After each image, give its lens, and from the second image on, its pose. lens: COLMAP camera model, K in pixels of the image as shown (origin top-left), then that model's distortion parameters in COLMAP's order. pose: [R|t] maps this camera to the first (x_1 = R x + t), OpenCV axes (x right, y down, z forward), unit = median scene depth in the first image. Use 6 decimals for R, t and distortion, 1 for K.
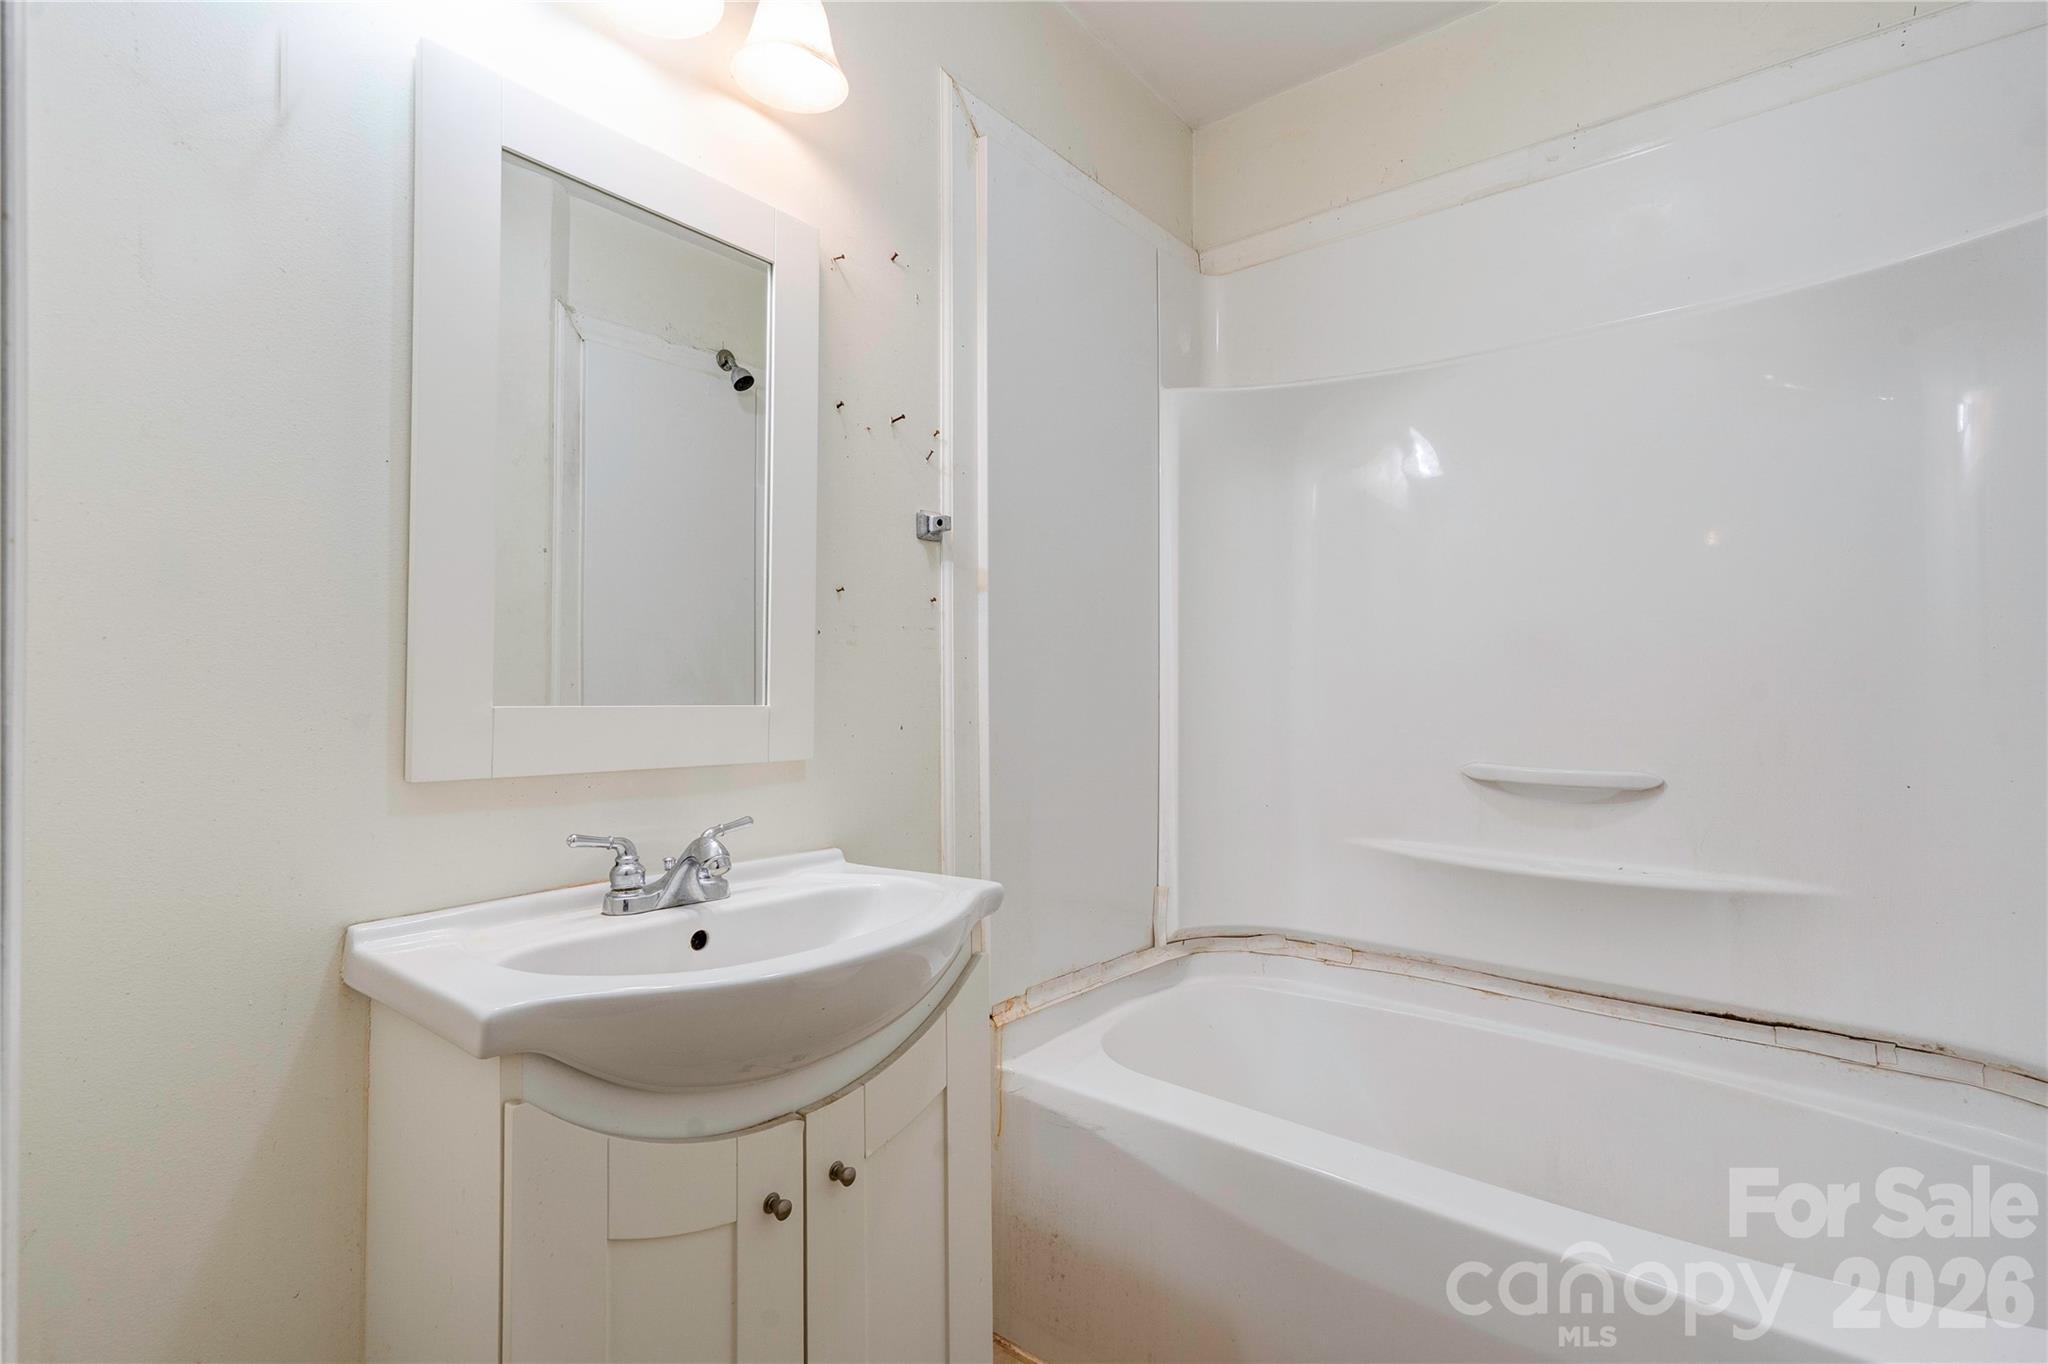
lens RADIAL K [[924.1, 0, 1006.7], [0, 924.1, 681.8], [0, 0, 1]] dist [0.003328, 0.000562]
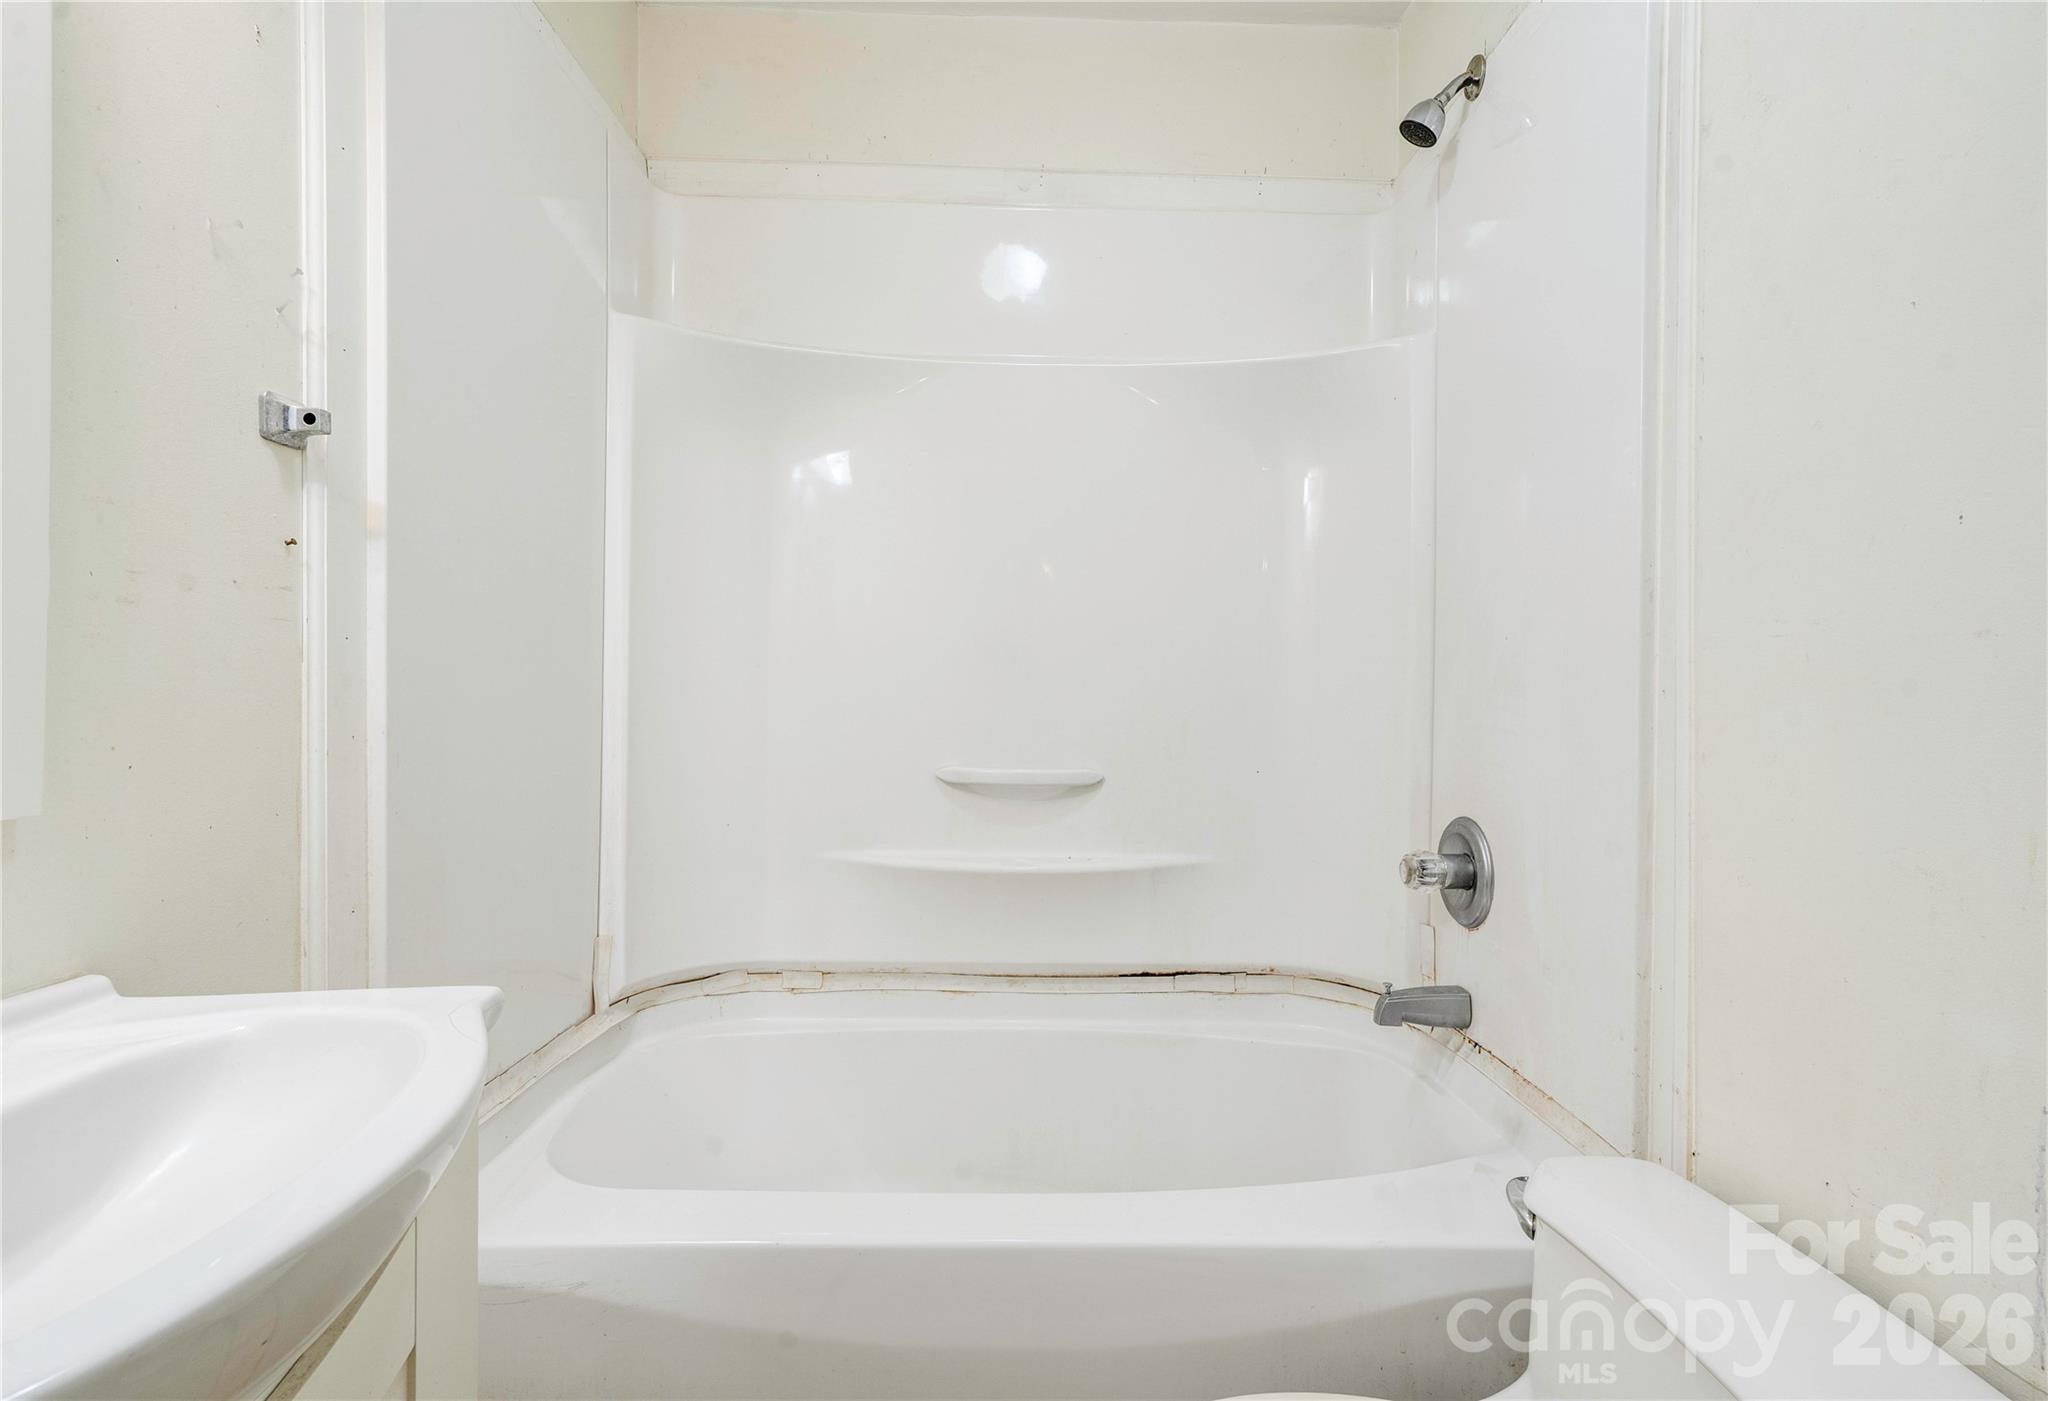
lens RADIAL K [[953.6, 0, 1022.0], [0, 953.6, 699.7], [0, 0, 1]] dist [-0.025923, 0.031606]
pose [[0.757662, 0.004301, 0.652633, -0.117419], [-0.015854, 0.999804, 0.011817, 0.001904], [-0.652455, -0.019300, 0.757582, 0.183005]]
